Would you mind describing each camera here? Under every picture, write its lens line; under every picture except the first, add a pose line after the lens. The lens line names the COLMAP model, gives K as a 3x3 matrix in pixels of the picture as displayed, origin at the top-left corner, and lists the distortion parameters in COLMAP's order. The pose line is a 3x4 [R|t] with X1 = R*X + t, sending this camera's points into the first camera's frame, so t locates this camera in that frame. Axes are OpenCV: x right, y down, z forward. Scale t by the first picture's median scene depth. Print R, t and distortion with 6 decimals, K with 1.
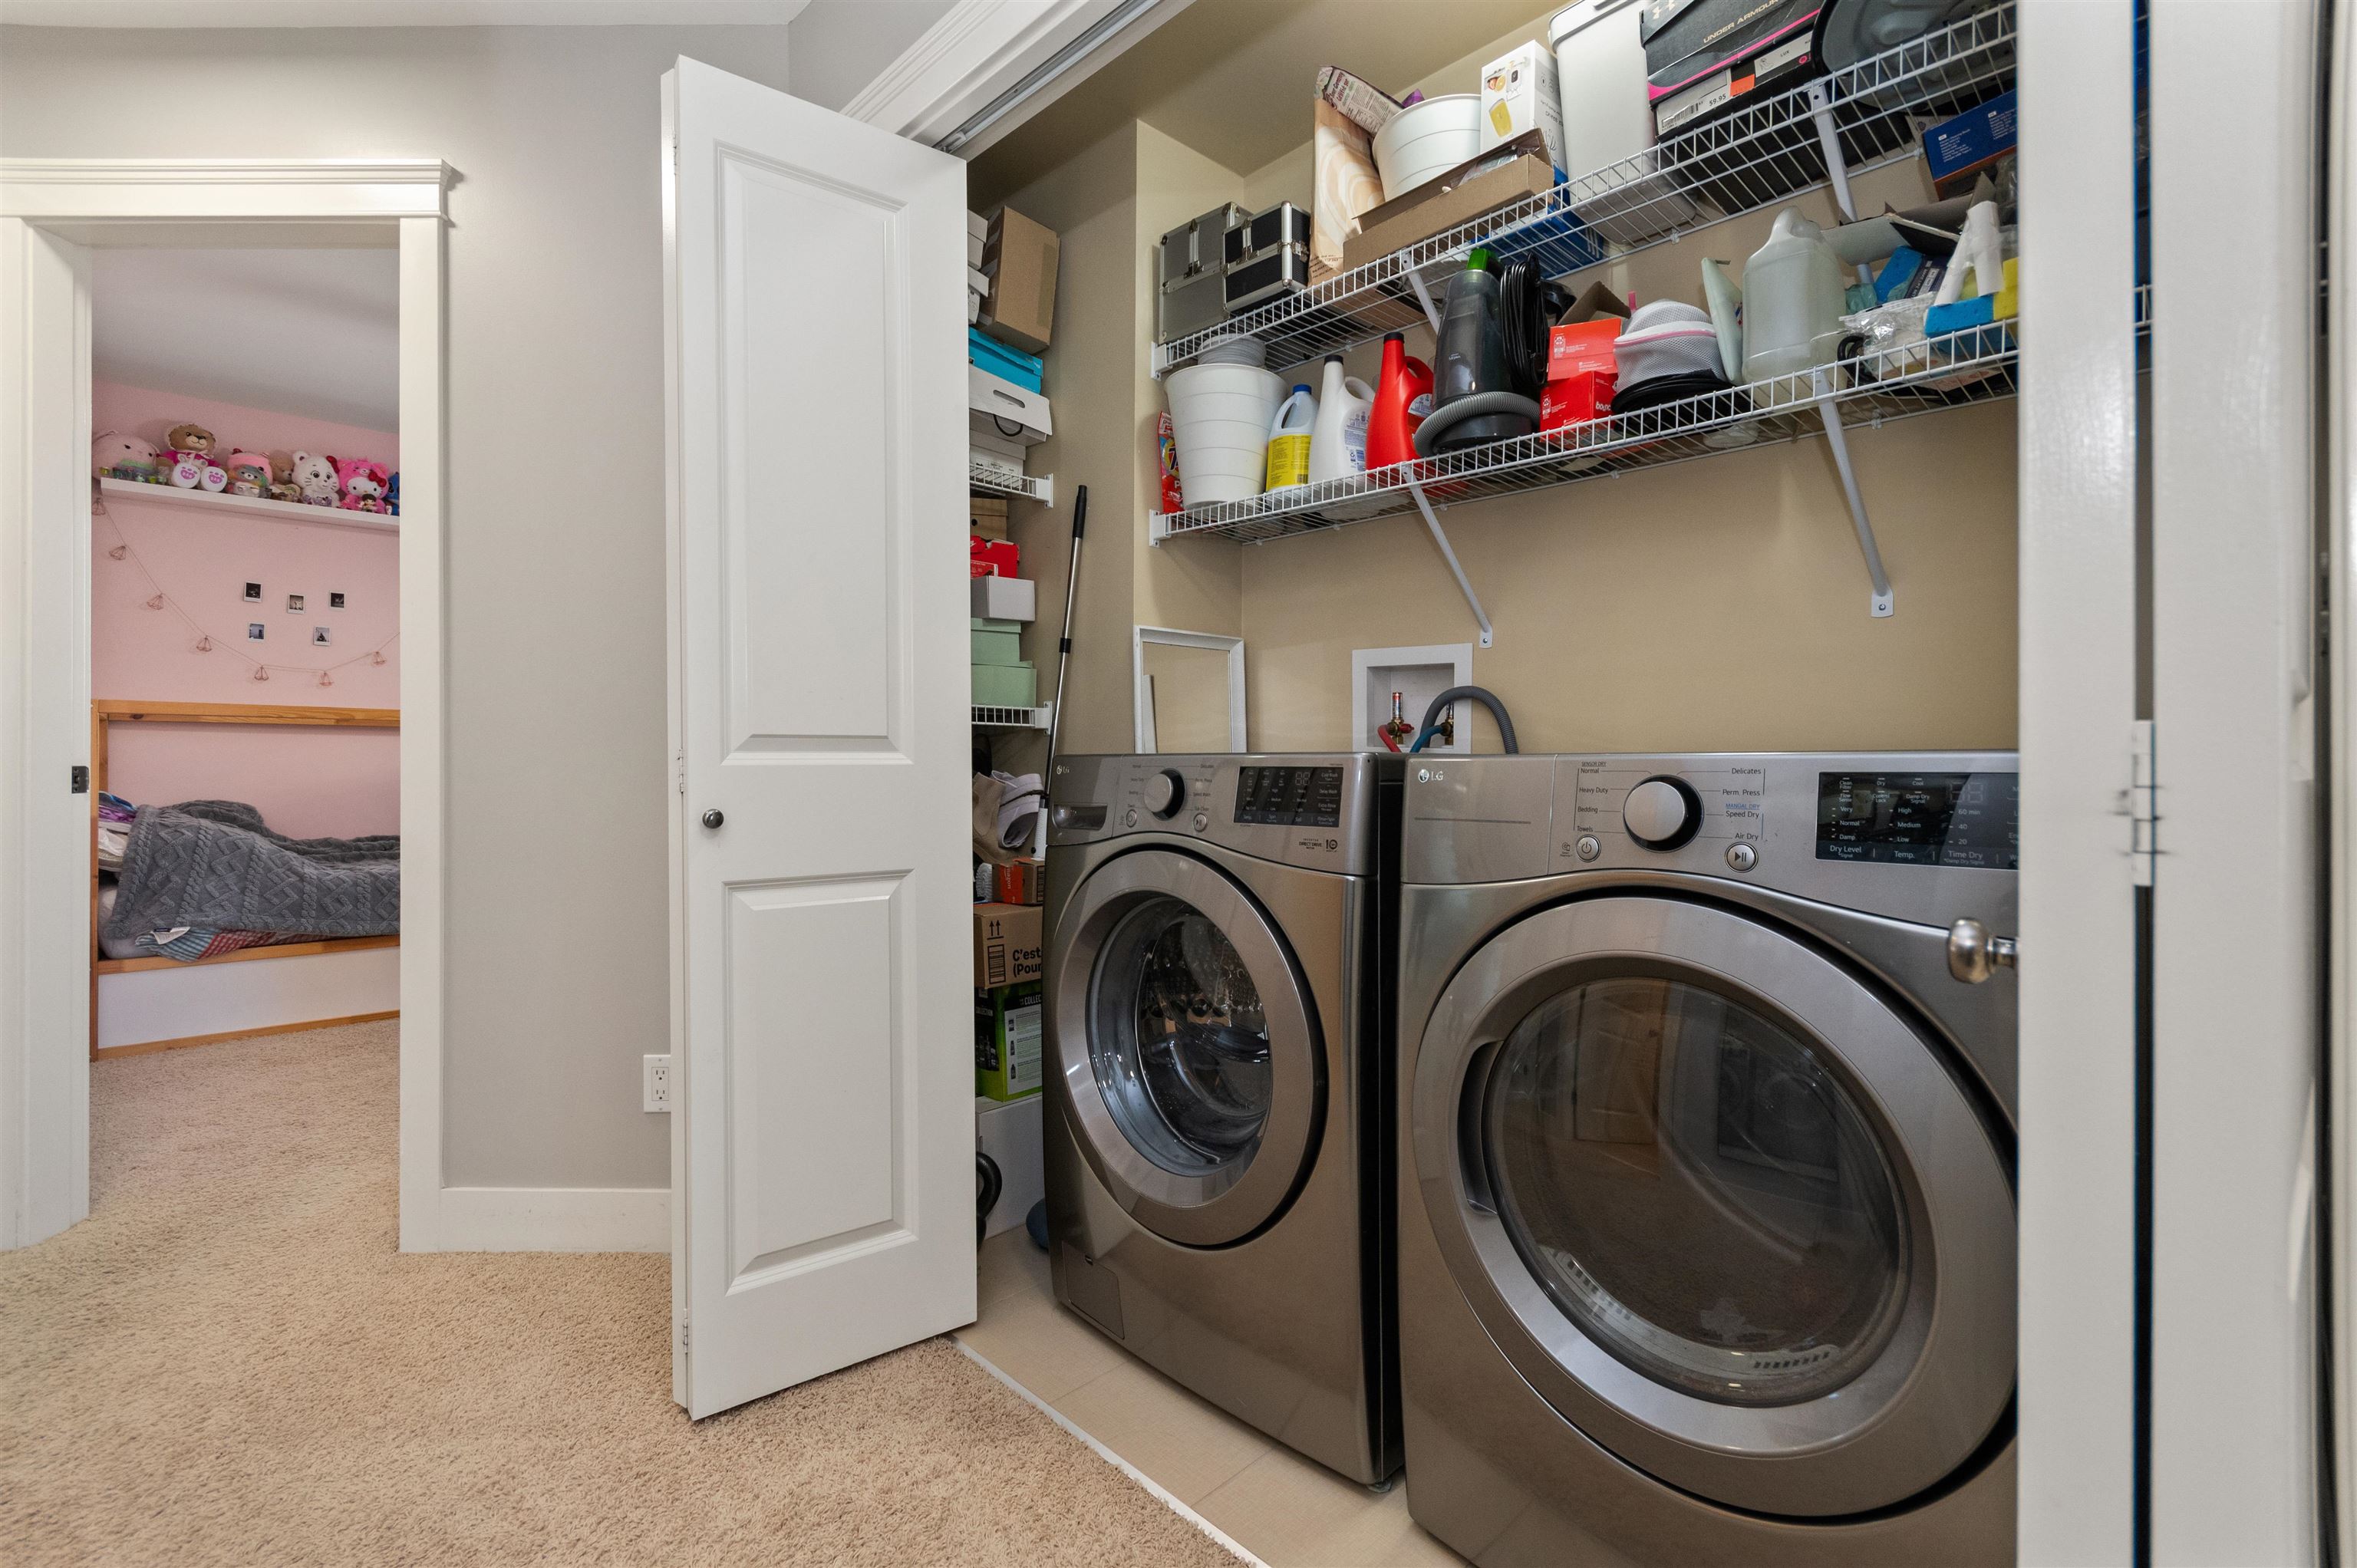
lens RADIAL K [[1036.9, 0, 1178.2], [0, 1036.9, 755.0], [0, 0, 1]] dist [-0.001626, -0.000314]
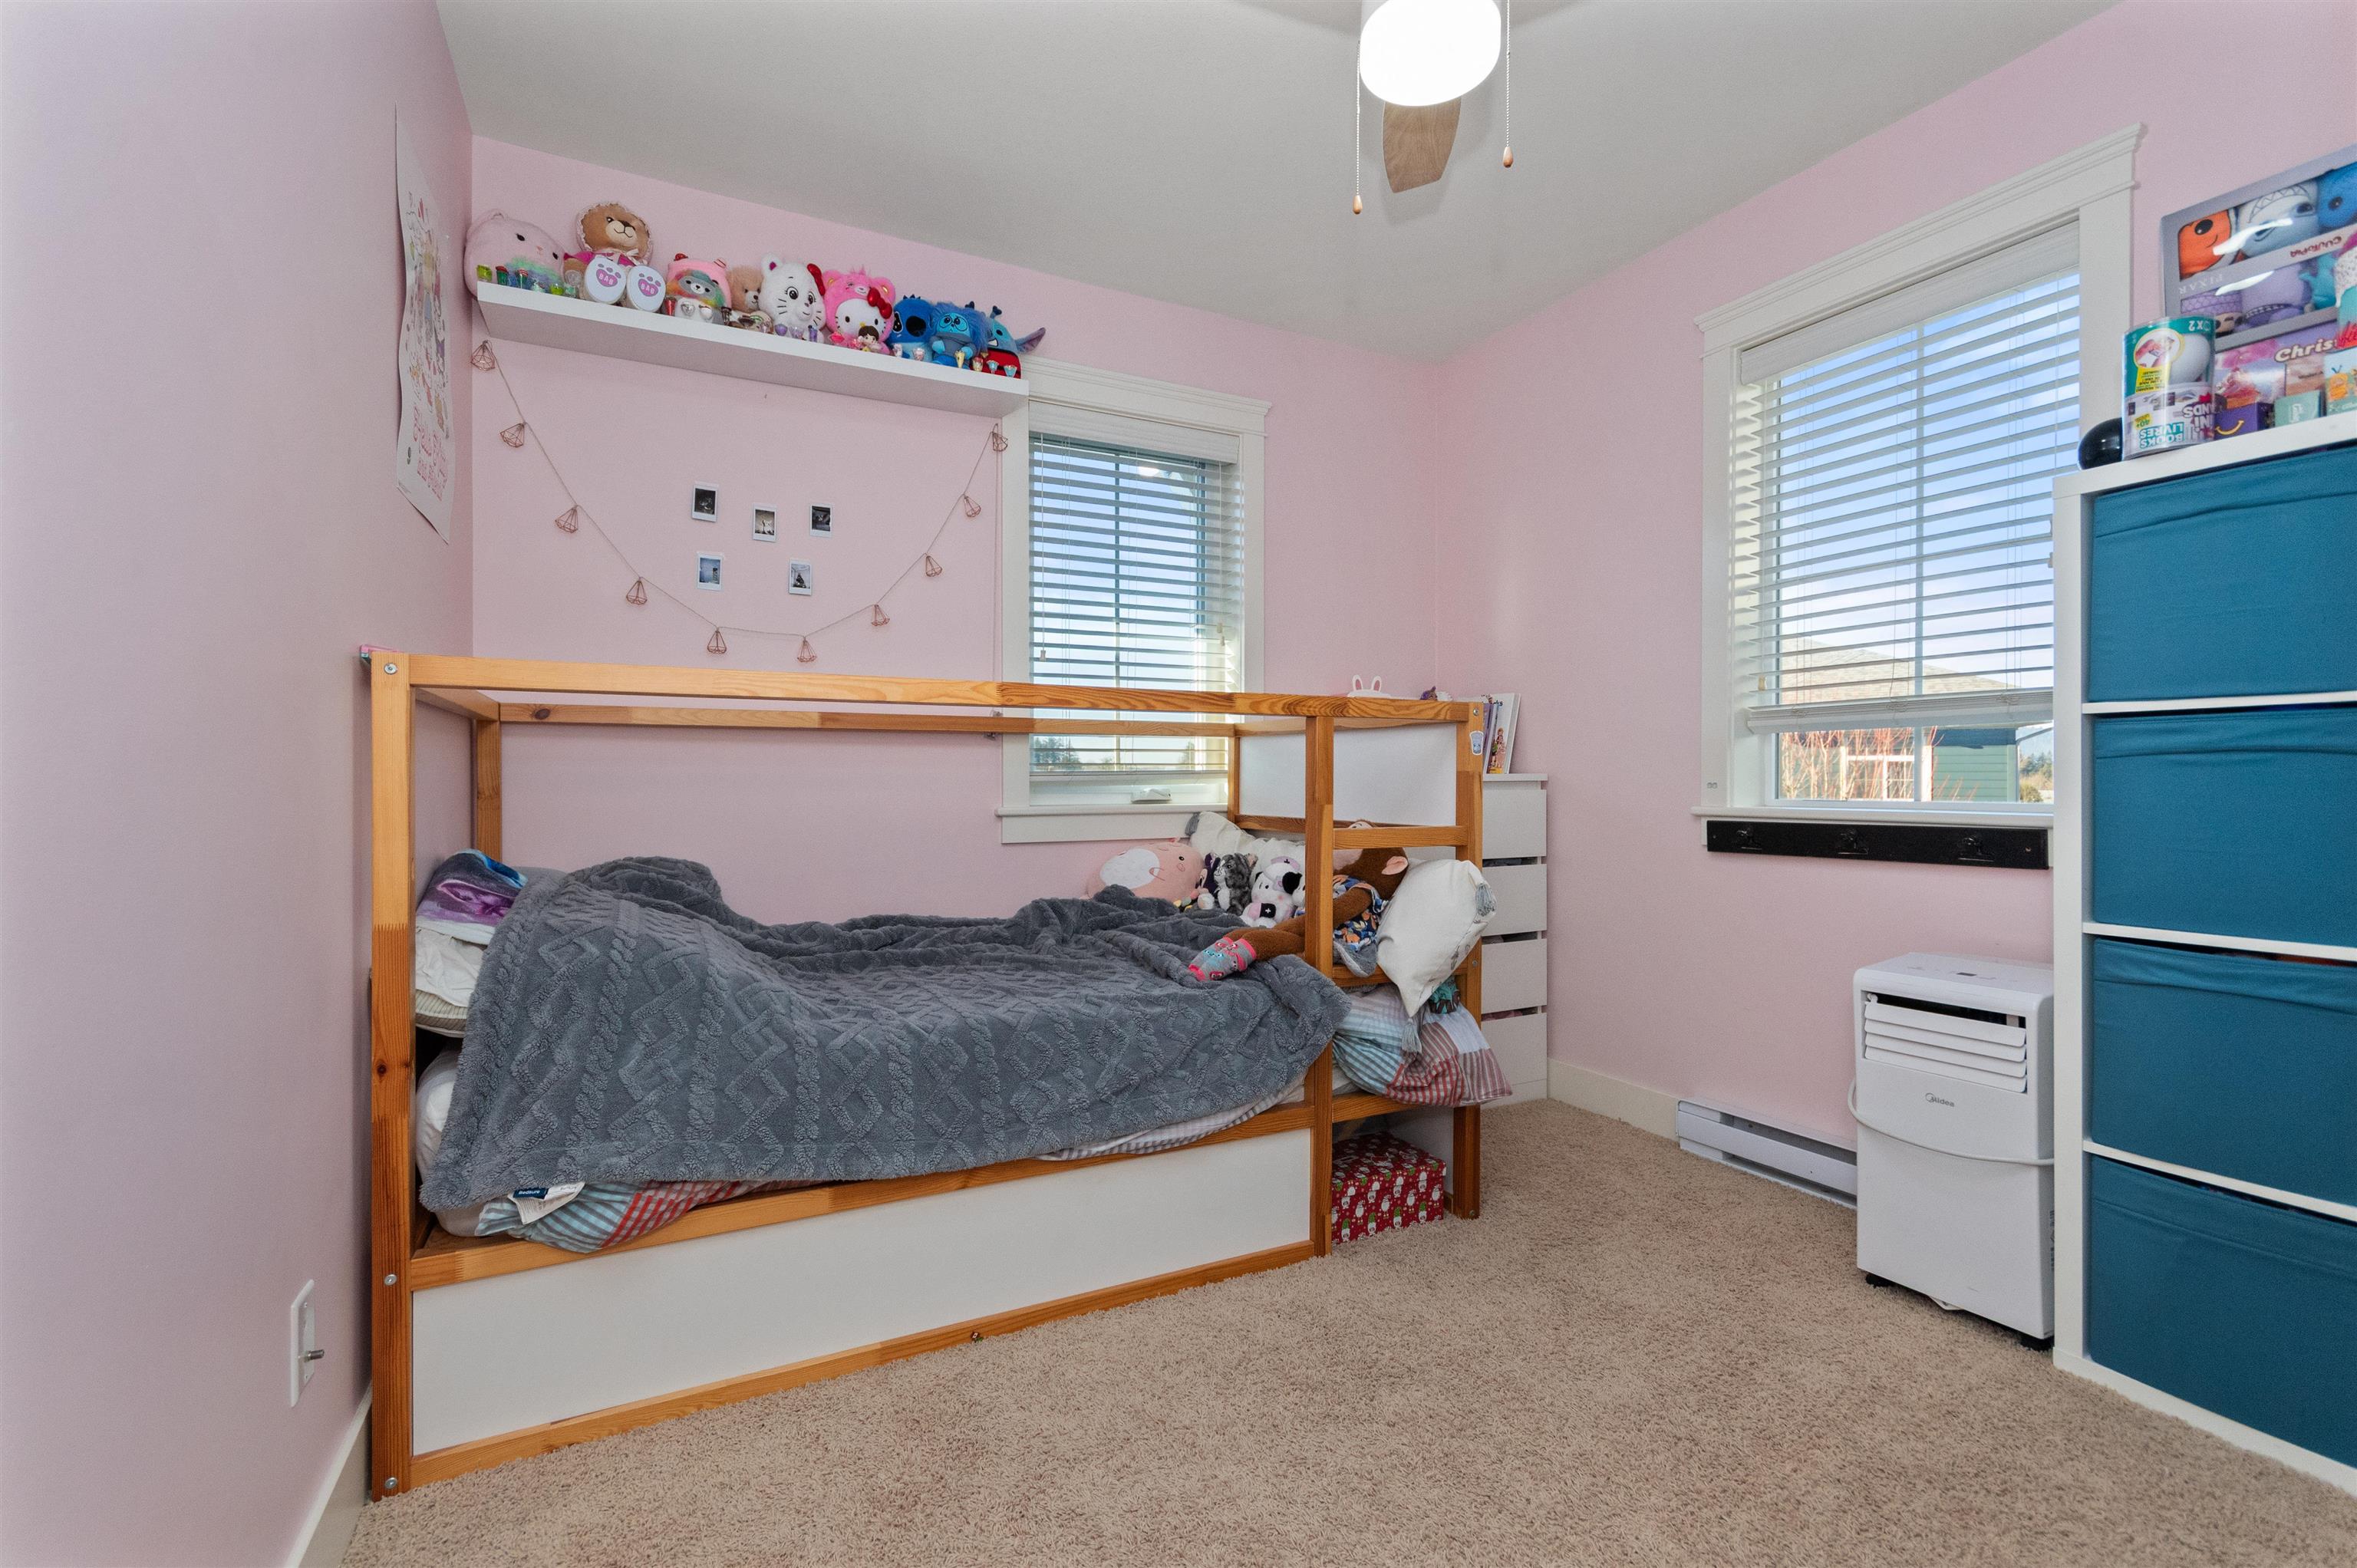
lens RADIAL K [[1037.9, 0, 1177.7], [0, 1037.9, 779.1], [0, 0, 1]] dist [0.001518, -0.000156]
pose [[0.953967, -0.001570, -0.299908, -0.485183], [0.002368, 0.999995, 0.002297, -0.001286], [0.299903, -0.002901, 0.953965, 0.545267]]
